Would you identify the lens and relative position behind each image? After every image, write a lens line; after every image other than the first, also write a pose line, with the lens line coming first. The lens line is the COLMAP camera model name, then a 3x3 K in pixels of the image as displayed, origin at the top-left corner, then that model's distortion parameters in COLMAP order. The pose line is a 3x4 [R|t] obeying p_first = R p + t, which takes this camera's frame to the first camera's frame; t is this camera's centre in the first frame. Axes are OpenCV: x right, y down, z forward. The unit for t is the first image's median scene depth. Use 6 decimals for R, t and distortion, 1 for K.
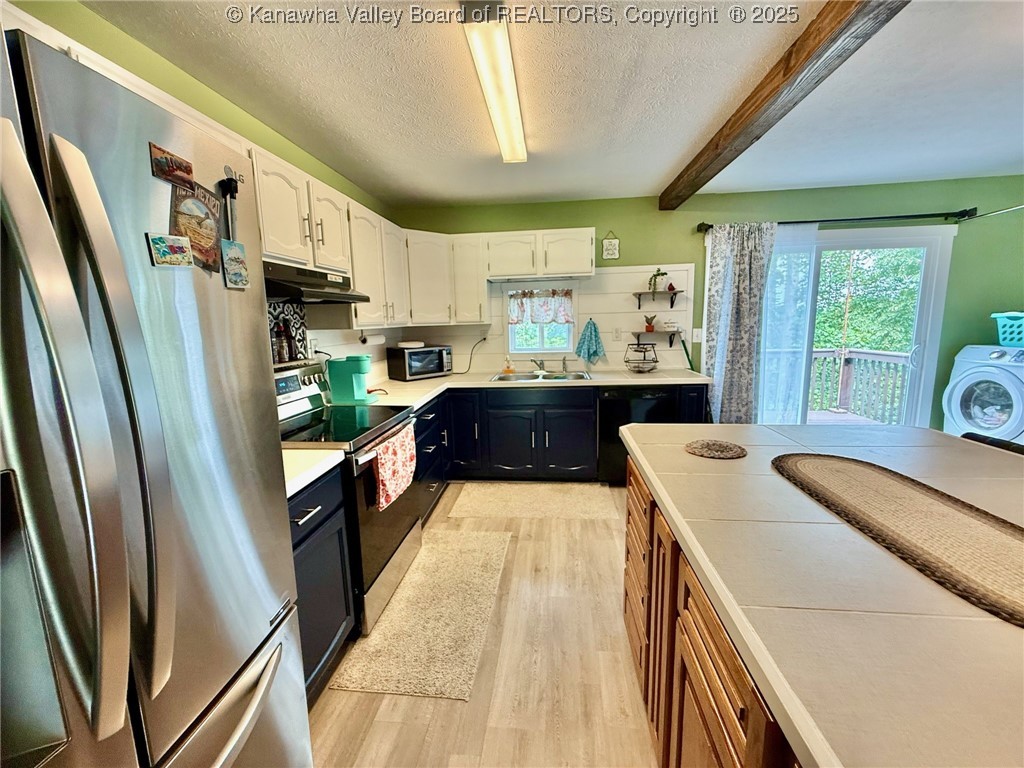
lens RADIAL K [[410.8, 0, 511.8], [0, 410.8, 382.4], [0, 0, 1]] dist [0.000360, 0.000485]
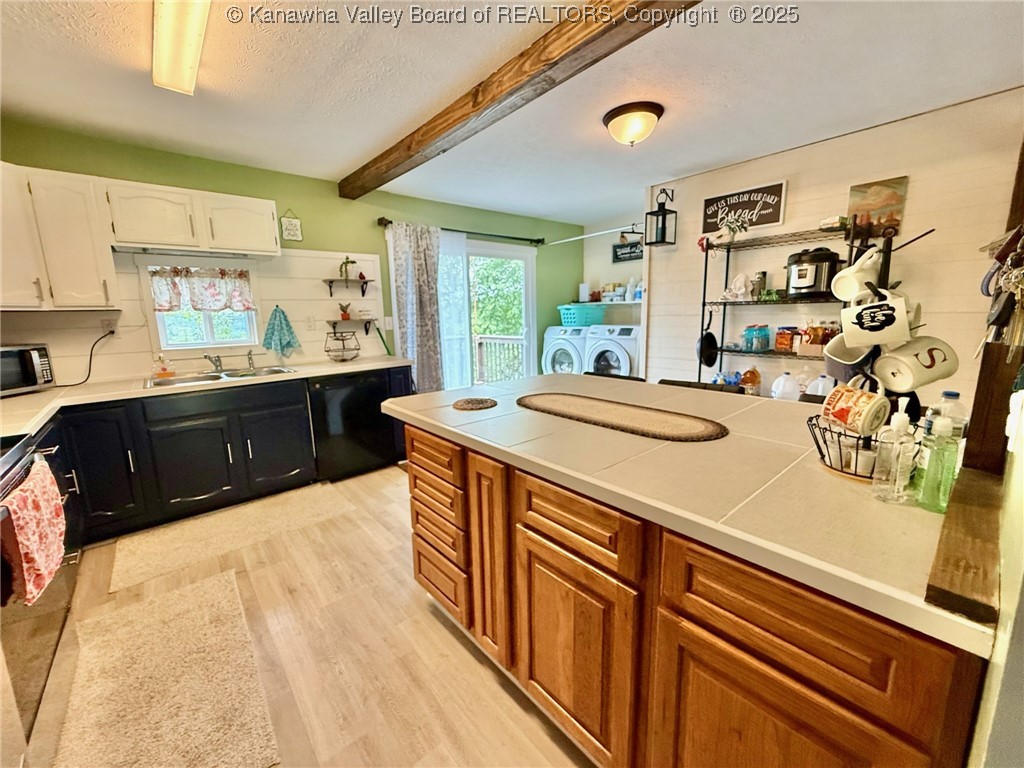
lens RADIAL K [[410.8, 0, 512.5], [0, 410.8, 382.3], [0, 0, 1]] dist [0.000360, 0.000485]
pose [[0.682312, -0.114675, 0.722011, -0.130742], [0.113175, 0.992283, 0.050649, 0.022682], [-0.722248, 0.047155, 0.690025, 0.038105]]
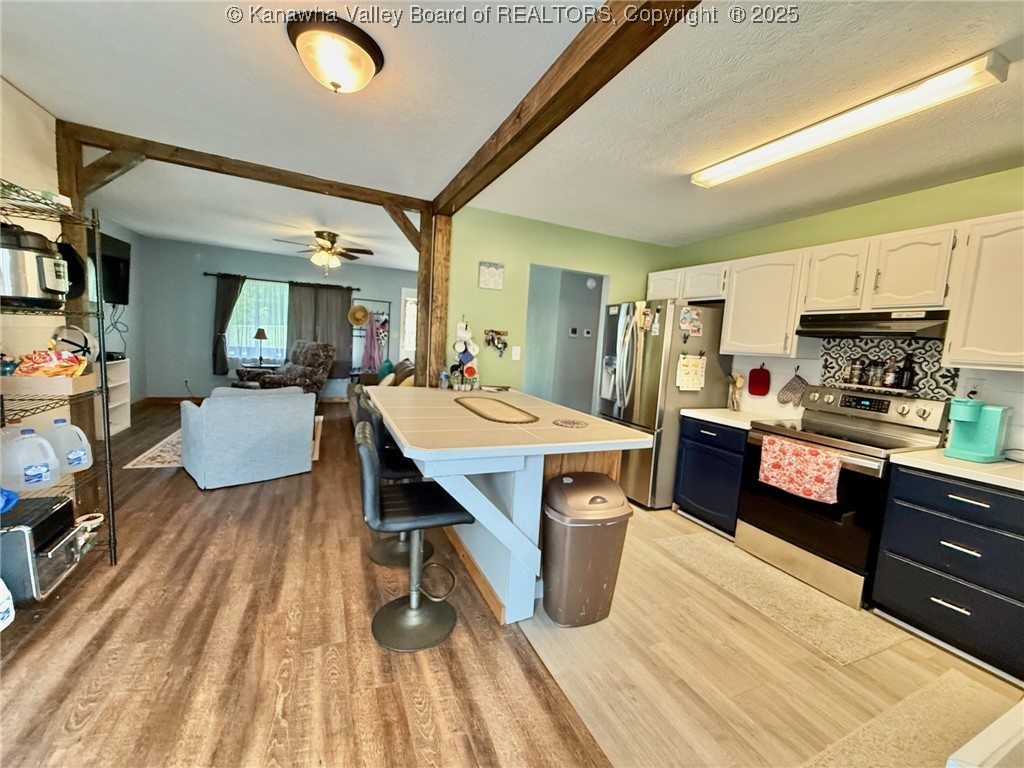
lens RADIAL K [[410.8, 0, 511.5], [0, 410.8, 383.8], [0, 0, 1]] dist [0.000360, 0.000485]
pose [[-0.858472, 0.024354, -0.512281, 0.639824], [-0.119842, 0.961692, 0.246548, -0.145218], [0.498662, 0.273047, -0.822668, 0.922443]]
